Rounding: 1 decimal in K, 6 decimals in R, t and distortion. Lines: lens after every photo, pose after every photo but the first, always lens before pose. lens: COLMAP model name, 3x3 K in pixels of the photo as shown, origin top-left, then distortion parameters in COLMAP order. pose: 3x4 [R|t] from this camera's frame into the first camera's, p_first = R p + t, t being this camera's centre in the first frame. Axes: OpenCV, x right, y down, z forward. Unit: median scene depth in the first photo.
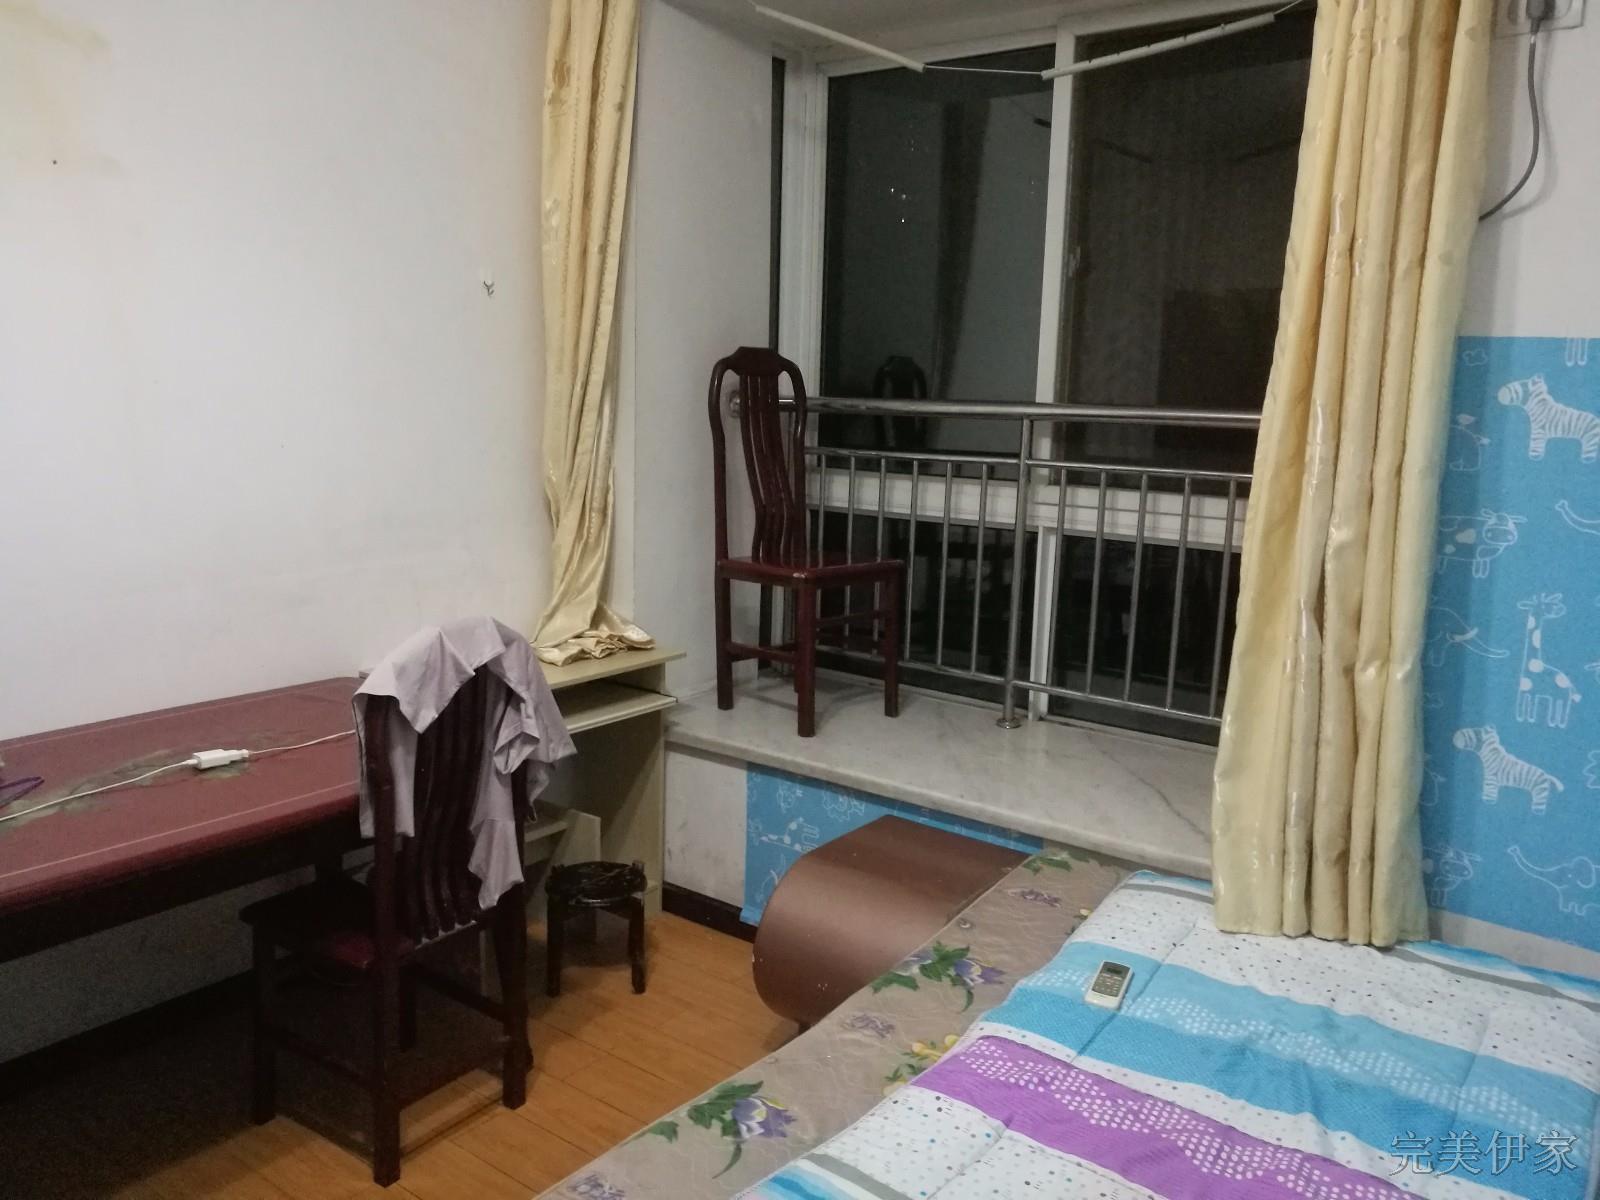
lens RADIAL K [[1246.8, 0, 792.4], [0, 1246.8, 570.0], [0, 0, 1]] dist [-0.000559, 0.000670]
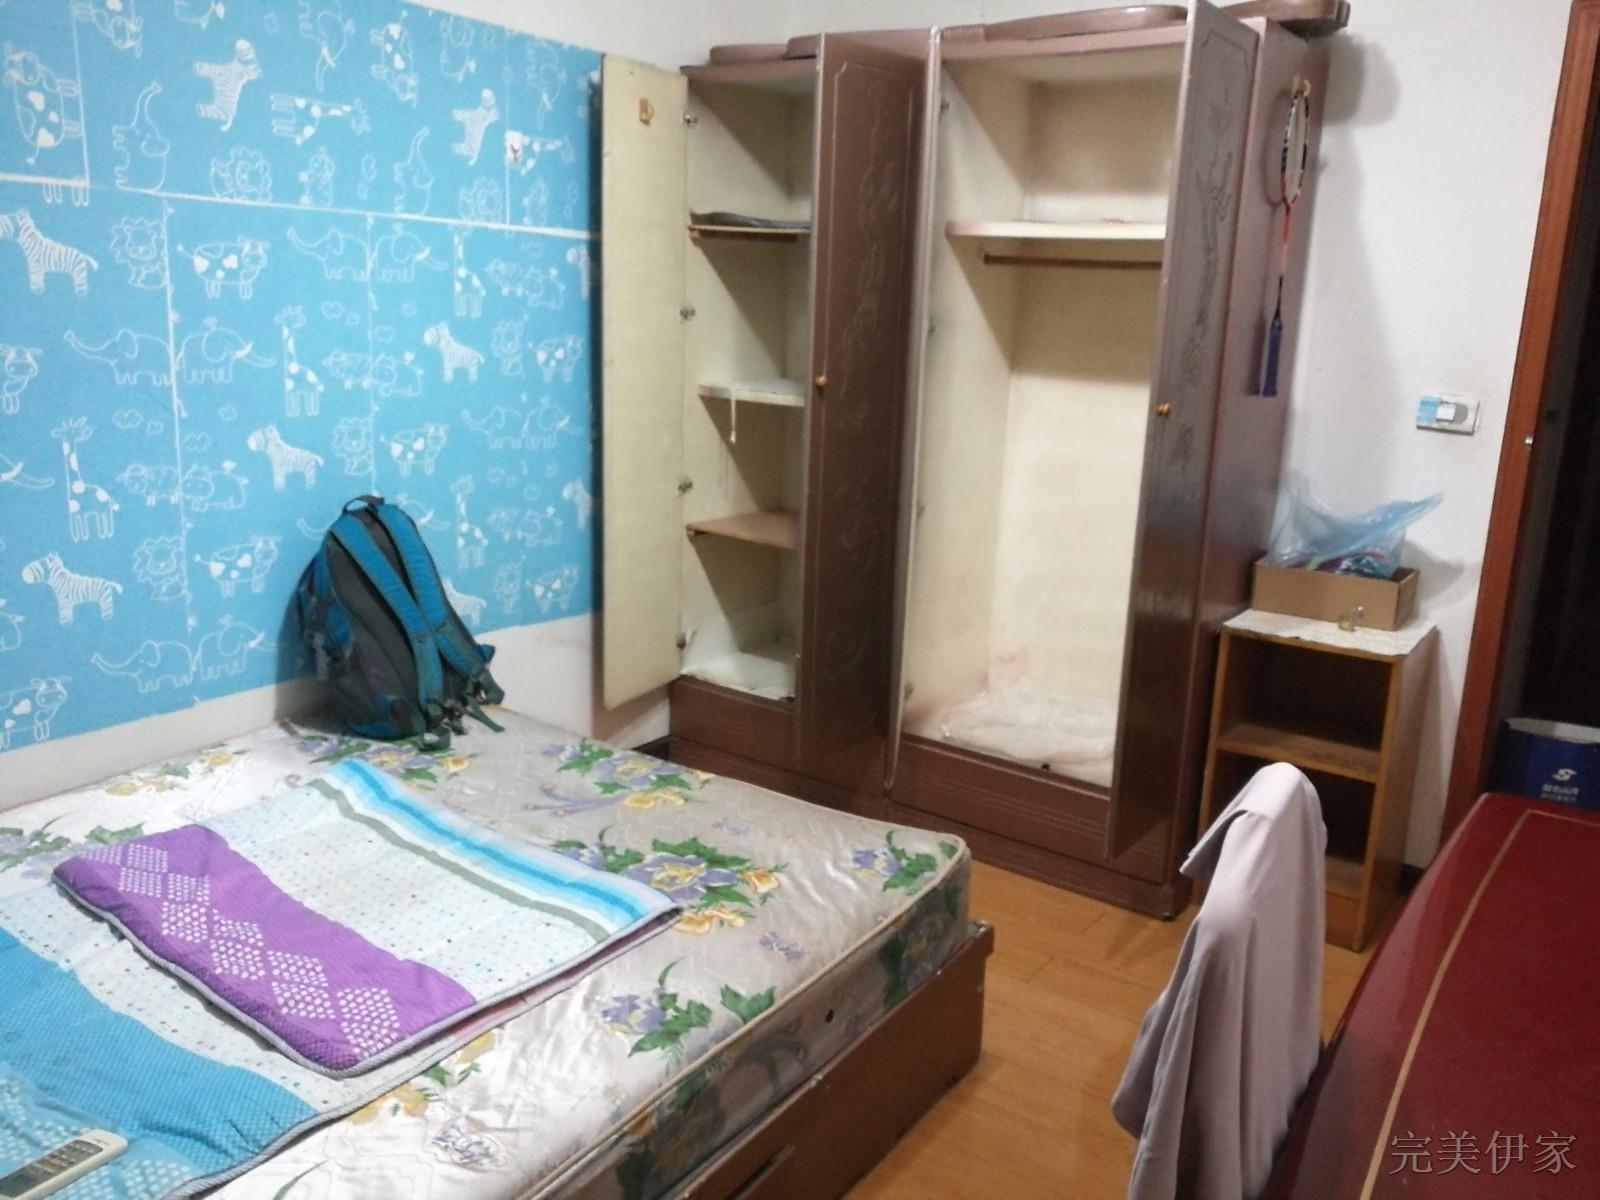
lens RADIAL K [[1246.8, 0, 792.4], [0, 1246.8, 570.0], [0, 0, 1]] dist [-0.000559, 0.000670]
pose [[-0.998584, -0.048519, -0.021801, -0.087609], [-0.053131, 0.929417, 0.365186, -0.196653], [0.002544, 0.365828, -0.930679, 1.429647]]
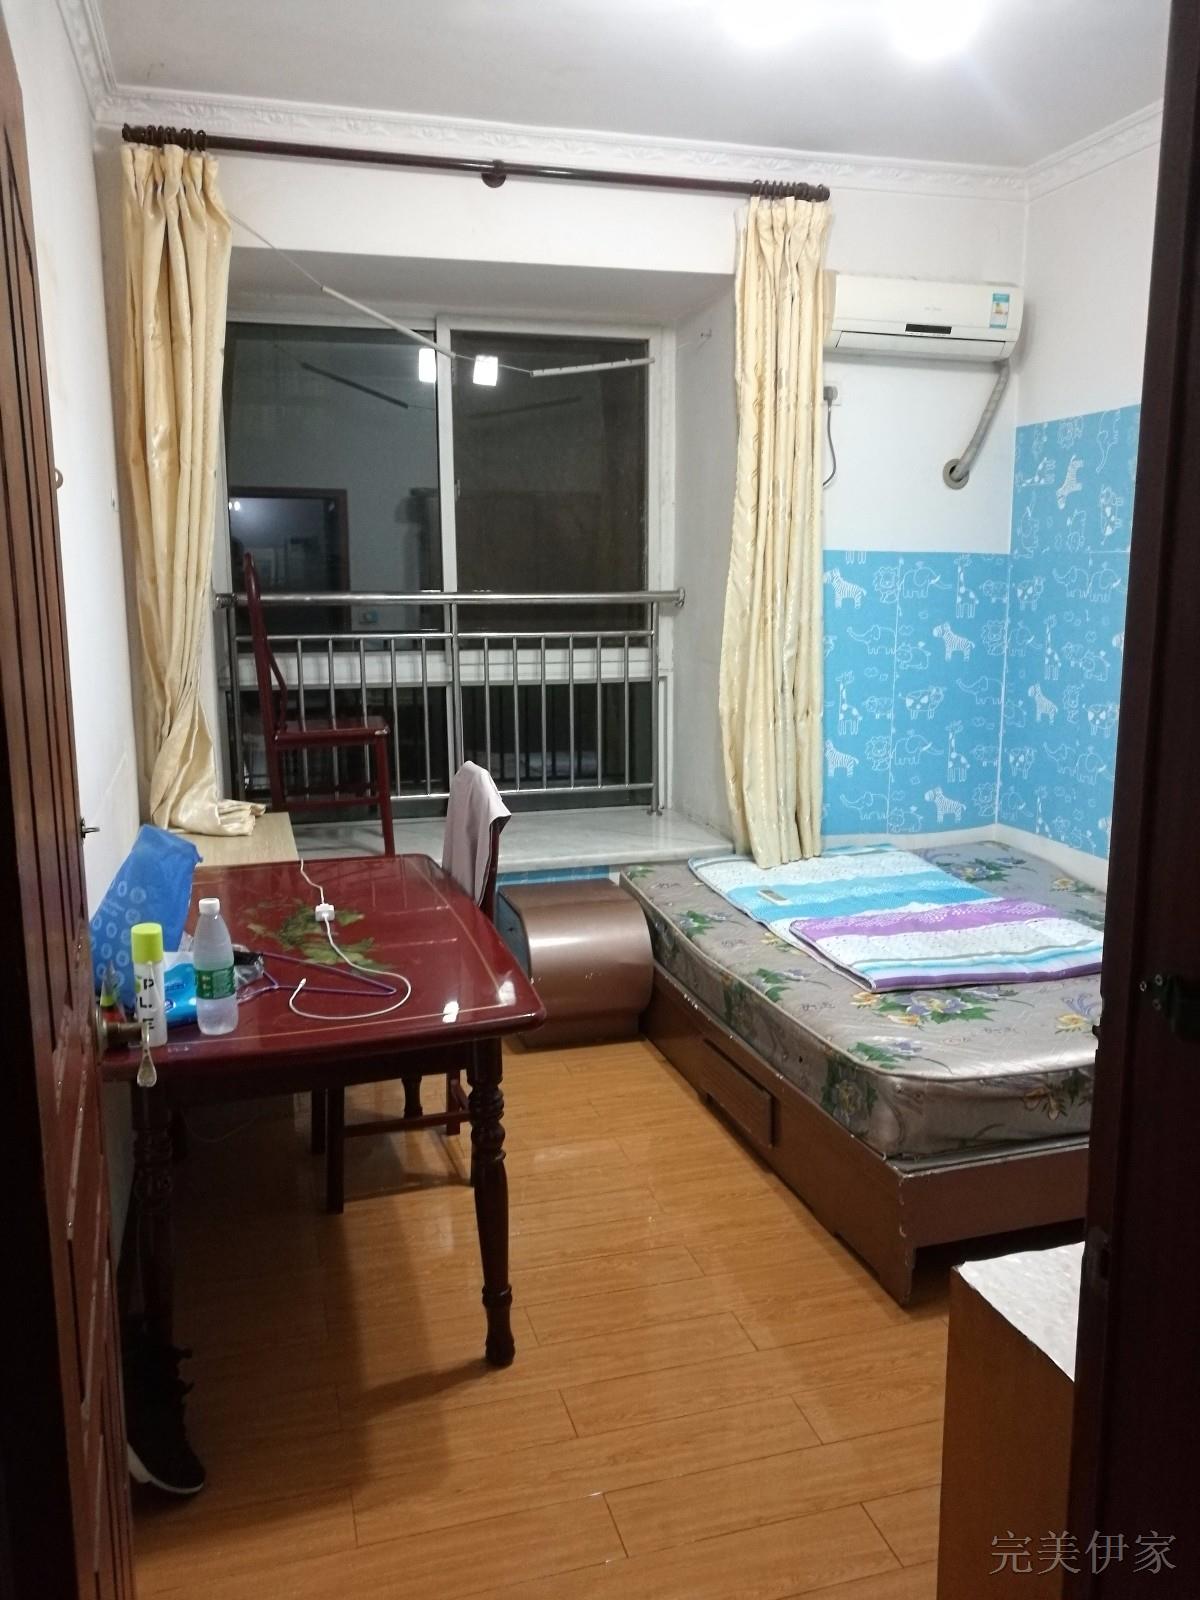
lens RADIAL K [[1246.8, 0, 600.0], [0, 1246.8, 800.0], [0, 0, 1]] dist [-0.000559, 0.000670]
pose [[0.589460, -0.166107, 0.790535, -1.318328], [0.136672, 0.985029, 0.105065, -0.045506], [-0.796151, 0.046112, 0.603338, 0.063651]]
